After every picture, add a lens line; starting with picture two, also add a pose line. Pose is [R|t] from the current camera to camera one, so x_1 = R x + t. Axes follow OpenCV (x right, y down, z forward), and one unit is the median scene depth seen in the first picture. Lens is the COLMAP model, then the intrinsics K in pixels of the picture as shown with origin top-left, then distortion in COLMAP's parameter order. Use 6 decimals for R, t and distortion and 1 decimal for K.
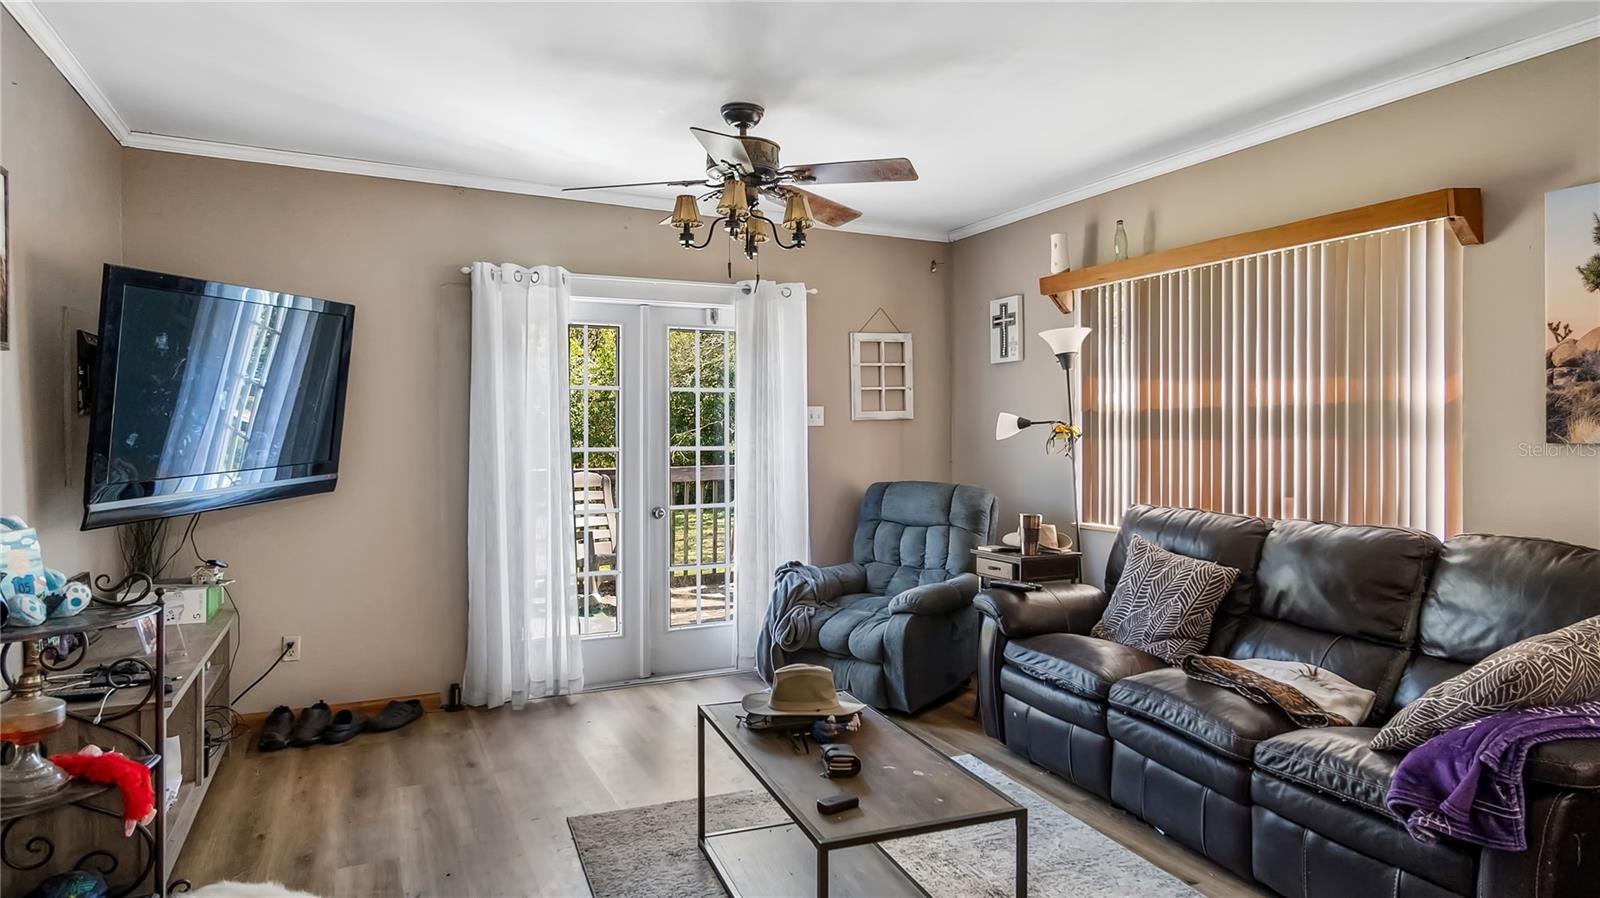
lens RADIAL K [[927.6, 0, 800.0], [0, 927.6, 449.0], [0, 0, 1]] dist [0.001209, -0.000001]
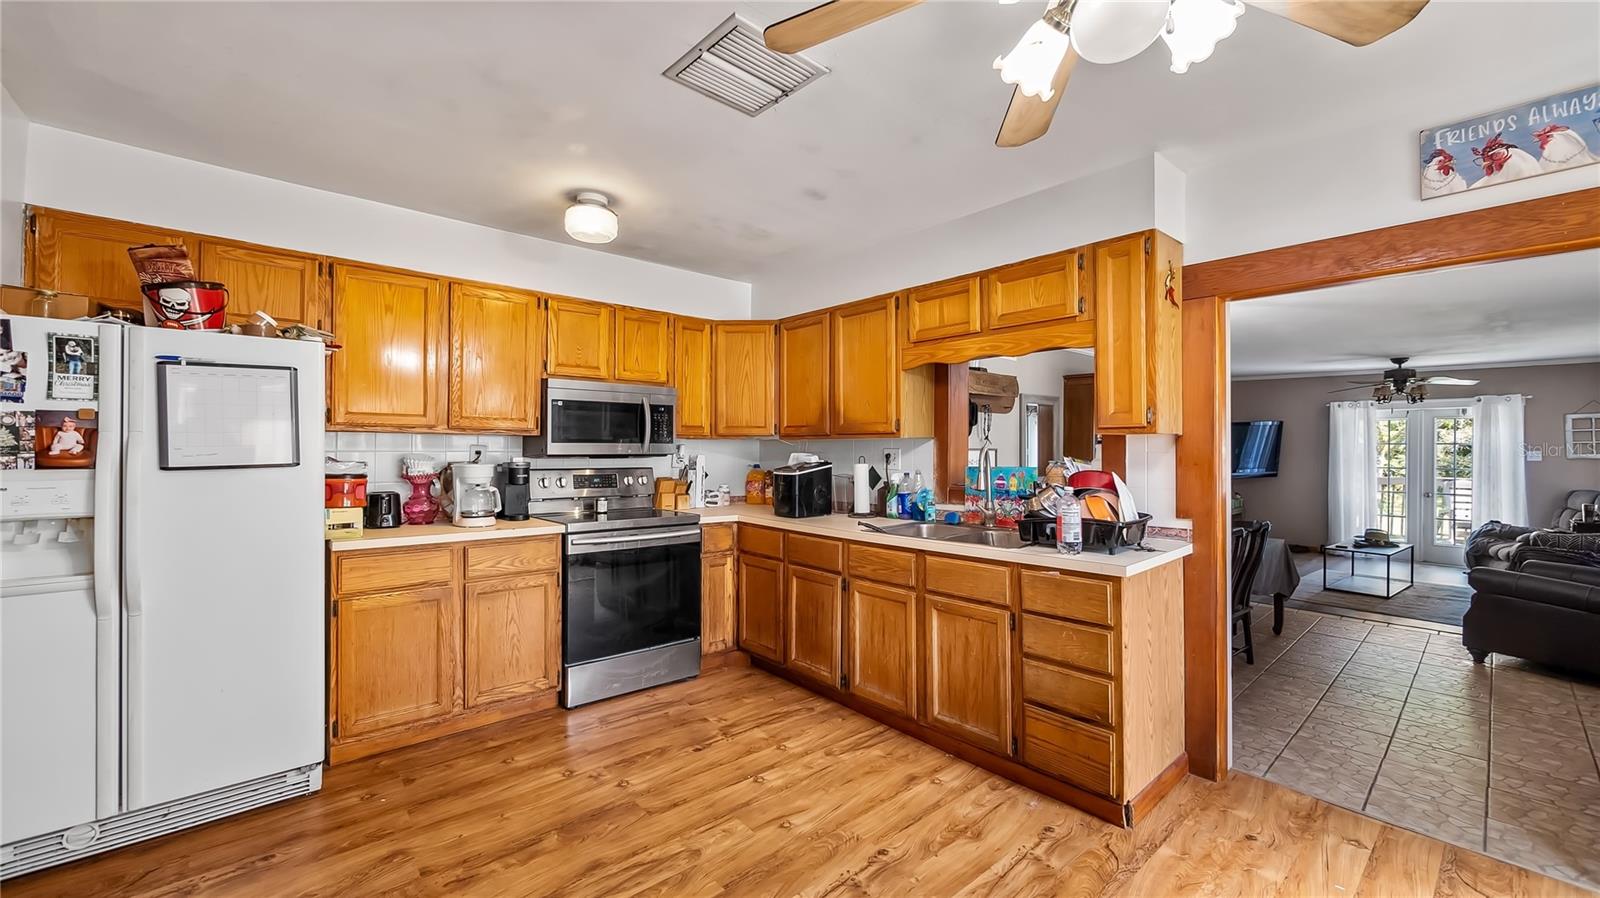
lens RADIAL K [[634.1, 0, 800.0], [0, 634.1, 449.0], [0, 0, 1]] dist [-0.004038, -0.000026]
pose [[0.291296, 0.011501, -0.956564, 0.937551], [-0.019974, 0.999783, 0.005939, -0.028382], [0.956424, 0.017376, 0.291463, -1.037821]]
